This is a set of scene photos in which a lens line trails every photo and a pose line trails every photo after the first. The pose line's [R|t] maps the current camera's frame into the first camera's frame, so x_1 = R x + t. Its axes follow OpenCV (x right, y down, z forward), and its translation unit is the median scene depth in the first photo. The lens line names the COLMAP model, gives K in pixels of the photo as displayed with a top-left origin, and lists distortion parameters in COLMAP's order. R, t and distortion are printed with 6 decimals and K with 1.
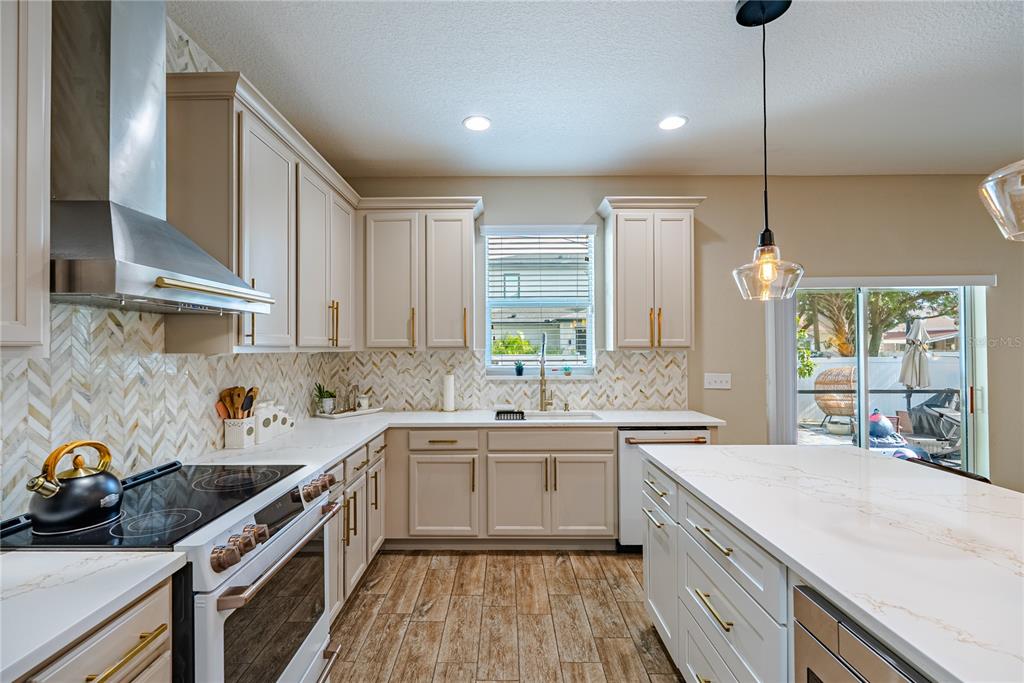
lens RADIAL K [[449.8, 0, 503.7], [0, 449.8, 342.0], [0, 0, 1]] dist [-0.005759, 0.001150]
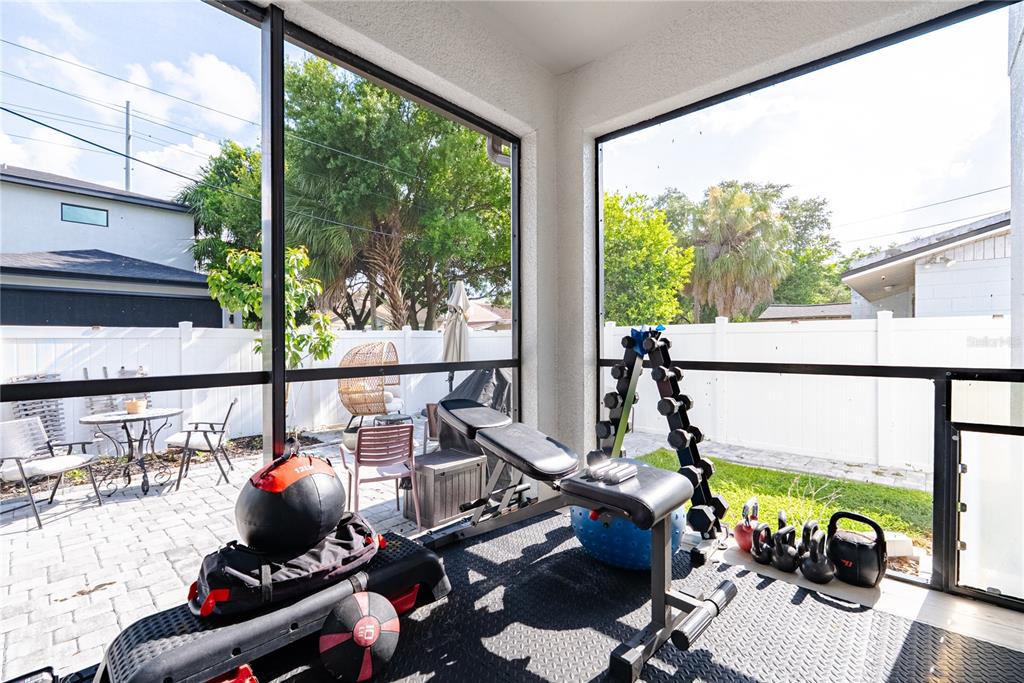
lens RADIAL K [[449.8, 0, 509.5], [0, 449.8, 339.8], [0, 0, 1]] dist [-0.005759, 0.001150]
pose [[0.673037, 0.000069, 0.739609, 1.326576], [-0.006013, 0.999967, 0.005378, 0.162007], [-0.739584, -0.008067, 0.673015, 1.334831]]
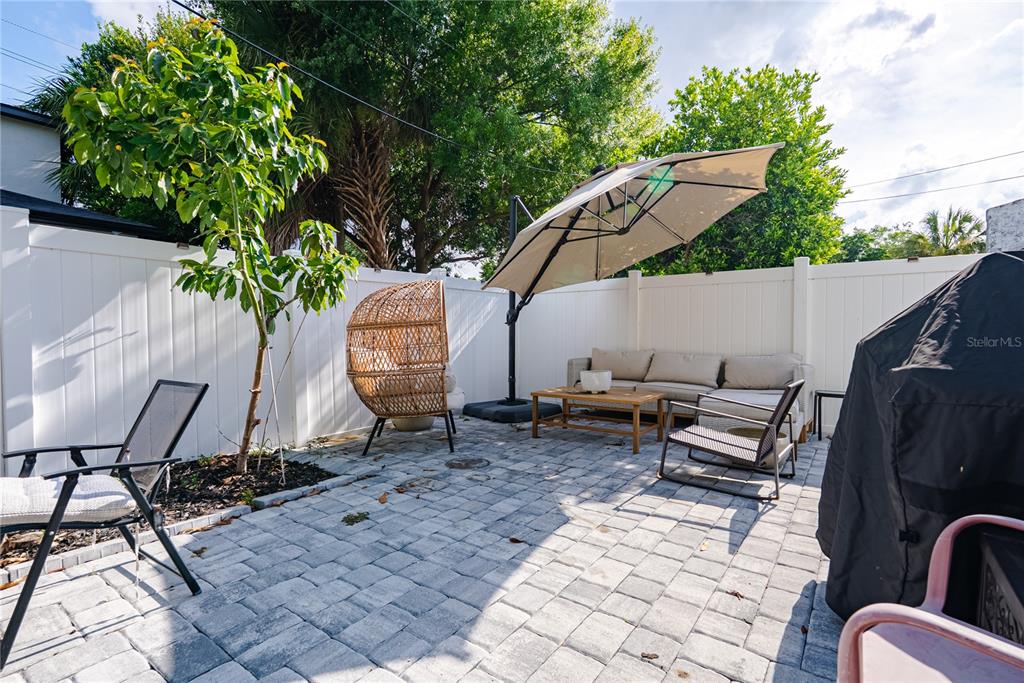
lens RADIAL K [[484.7, 0, 515.6], [0, 484.7, 343.0], [0, 0, 1]] dist [-0.004733, 0.000736]
pose [[0.572320, -0.022246, 0.819728, 1.610915], [-0.009689, 0.999379, 0.033886, 0.312898], [-0.819973, -0.027336, 0.571749, 2.373237]]
